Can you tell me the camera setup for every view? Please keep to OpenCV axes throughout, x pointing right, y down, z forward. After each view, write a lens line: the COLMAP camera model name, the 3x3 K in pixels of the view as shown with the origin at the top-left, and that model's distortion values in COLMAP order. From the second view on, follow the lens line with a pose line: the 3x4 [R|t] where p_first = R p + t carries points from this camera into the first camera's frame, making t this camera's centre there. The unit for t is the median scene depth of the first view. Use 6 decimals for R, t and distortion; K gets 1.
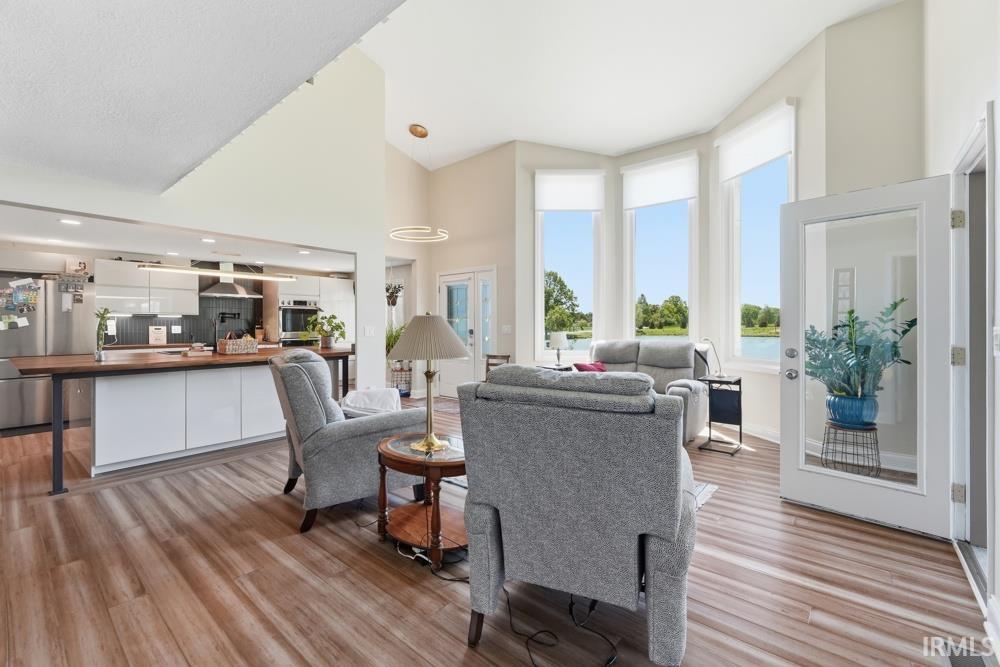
lens RADIAL K [[429.5, 0, 500.4], [0, 429.5, 325.1], [0, 0, 1]] dist [0.000653, 0.000536]
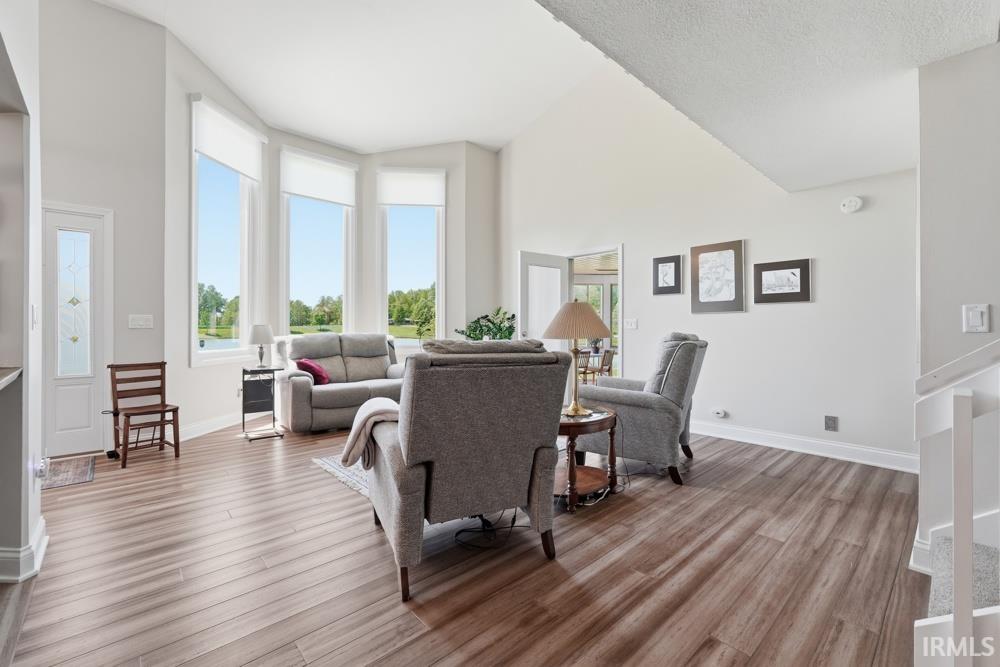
lens RADIAL K [[429.5, 0, 500.4], [0, 429.5, 325.1], [0, 0, 1]] dist [0.000653, 0.000536]
pose [[0.114463, 0.006240, 0.993408, -1.428236], [-0.001098, 0.999980, -0.006155, 0.051023], [-0.993427, -0.000387, 0.114467, 1.115842]]
